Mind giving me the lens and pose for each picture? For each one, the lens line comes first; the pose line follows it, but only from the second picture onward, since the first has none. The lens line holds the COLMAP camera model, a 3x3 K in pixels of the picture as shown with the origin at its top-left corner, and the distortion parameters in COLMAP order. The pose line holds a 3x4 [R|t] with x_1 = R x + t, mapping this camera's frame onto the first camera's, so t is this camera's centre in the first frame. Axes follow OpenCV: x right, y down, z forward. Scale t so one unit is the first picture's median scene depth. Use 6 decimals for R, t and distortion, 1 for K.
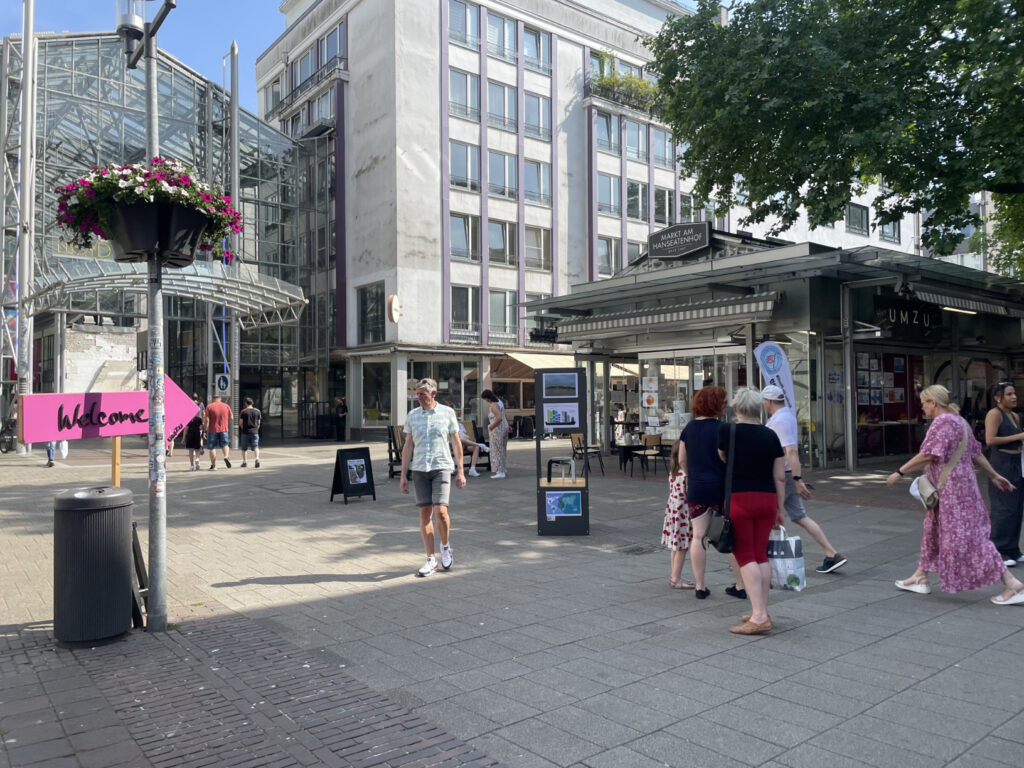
lens RADIAL K [[761.6, 0, 510.7], [0, 761.6, 383.3], [0, 0, 1]] dist [0.037637, 0.001963]
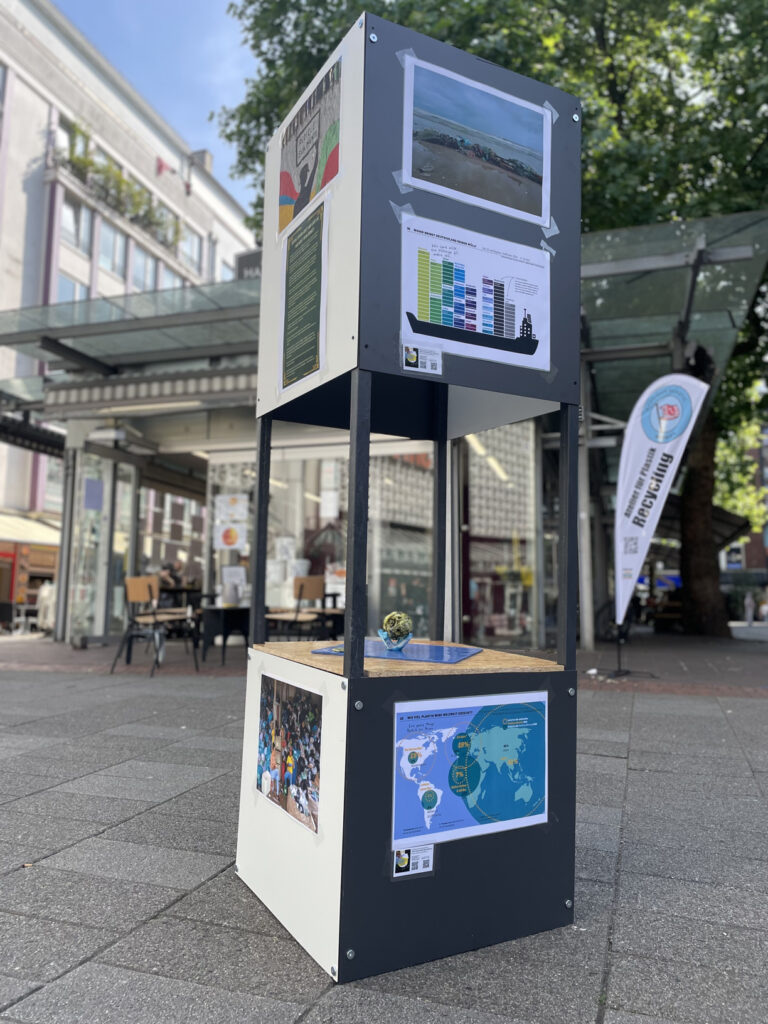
lens RADIAL K [[761.6, 0, 385.7], [0, 761.6, 513.8], [0, 0, 1]] dist [0.037637, 0.001963]
pose [[0.831233, 0.089702, 0.548640, -0.054062], [-0.039672, 0.993952, -0.102404, 0.117303], [-0.554508, 0.063356, 0.829763, 0.854716]]
